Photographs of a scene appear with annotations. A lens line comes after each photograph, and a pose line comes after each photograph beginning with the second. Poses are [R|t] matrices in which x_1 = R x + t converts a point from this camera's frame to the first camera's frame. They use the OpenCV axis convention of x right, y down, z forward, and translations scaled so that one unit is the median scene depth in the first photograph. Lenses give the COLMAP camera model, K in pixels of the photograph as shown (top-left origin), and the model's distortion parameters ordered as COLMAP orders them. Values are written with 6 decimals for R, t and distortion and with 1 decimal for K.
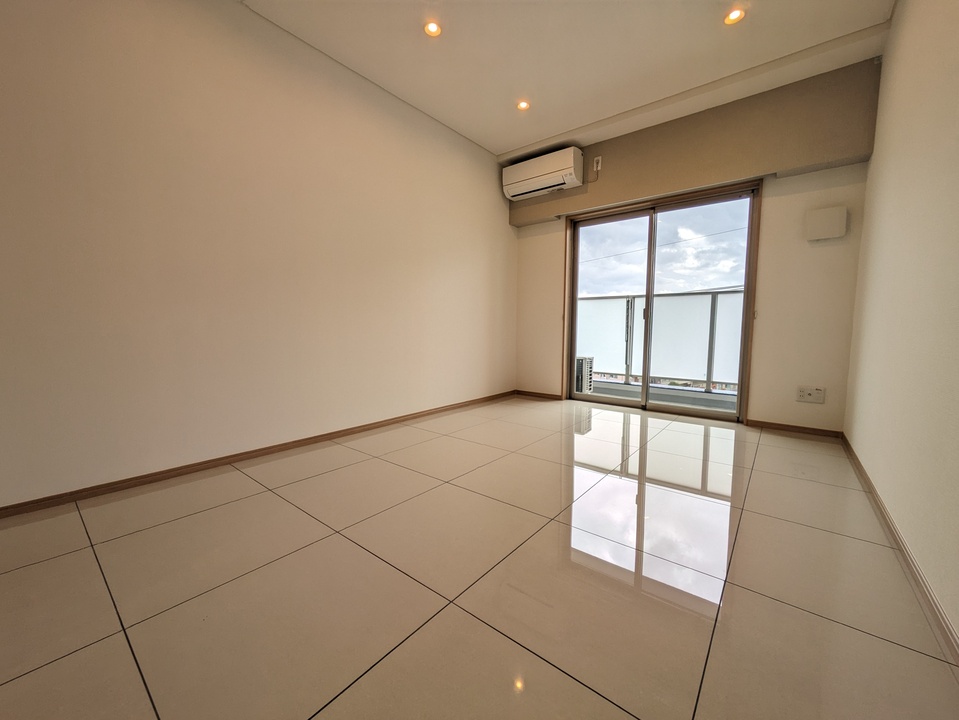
lens RADIAL K [[389.7, 0, 476.8], [0, 389.7, 364.1], [0, 0, 1]] dist [0.014515, 0.000394]
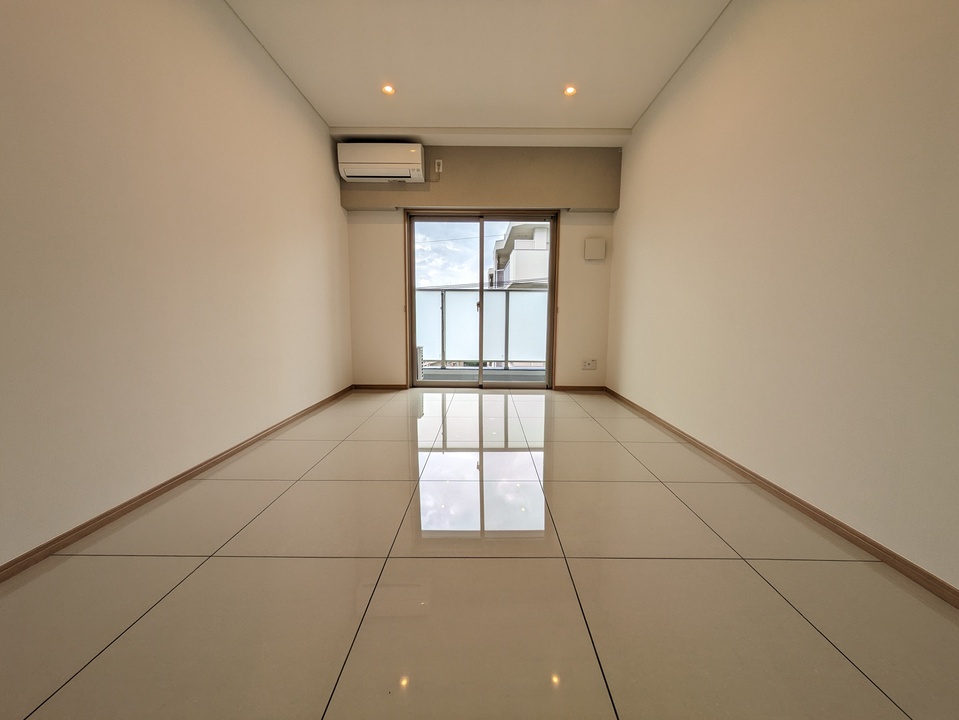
lens RADIAL K [[389.7, 0, 481.3], [0, 389.7, 356.4], [0, 0, 1]] dist [0.014515, 0.000394]
pose [[0.775430, -0.058858, 0.628685, -0.296427], [0.057529, 0.998091, 0.022486, -0.005533], [-0.628808, 0.018731, 0.777335, 0.093976]]
